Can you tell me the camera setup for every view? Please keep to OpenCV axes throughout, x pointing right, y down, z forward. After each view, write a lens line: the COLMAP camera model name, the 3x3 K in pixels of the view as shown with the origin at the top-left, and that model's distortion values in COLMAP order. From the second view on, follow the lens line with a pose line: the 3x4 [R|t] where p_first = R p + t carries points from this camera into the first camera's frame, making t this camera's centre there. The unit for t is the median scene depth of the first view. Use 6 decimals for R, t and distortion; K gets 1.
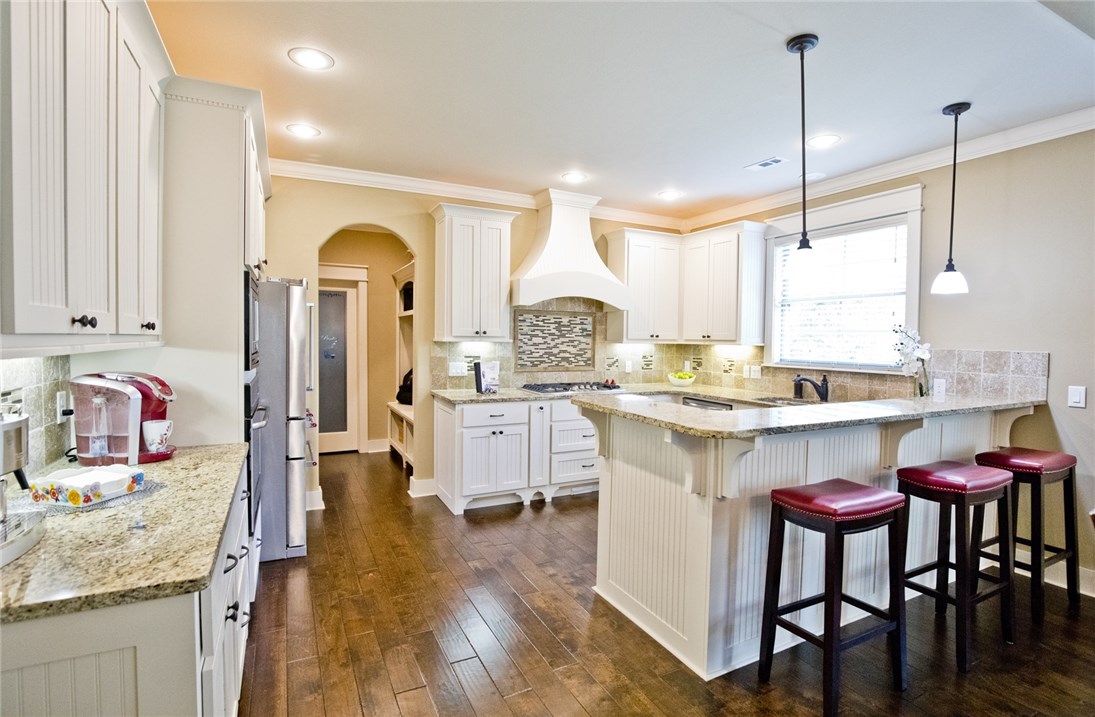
lens RADIAL K [[526.6, 0, 557.2], [0, 526.6, 358.6], [0, 0, 1]] dist [-0.014709, -0.000124]
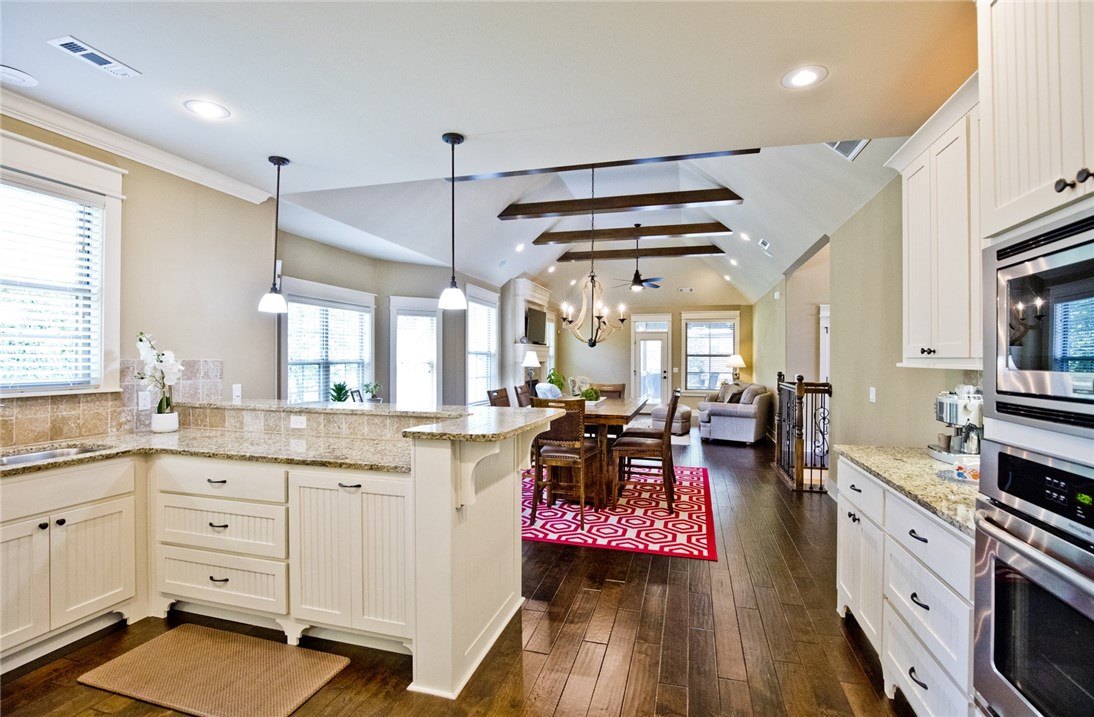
lens RADIAL K [[508.1, 0, 550.3], [0, 508.1, 359.1], [0, 0, 1]] dist [-0.018906, 0.000508]
pose [[-0.731389, -0.018609, 0.681707, -0.303757], [0.010909, 0.999180, 0.038979, -0.034232], [-0.681873, 0.035945, -0.730586, 0.865019]]
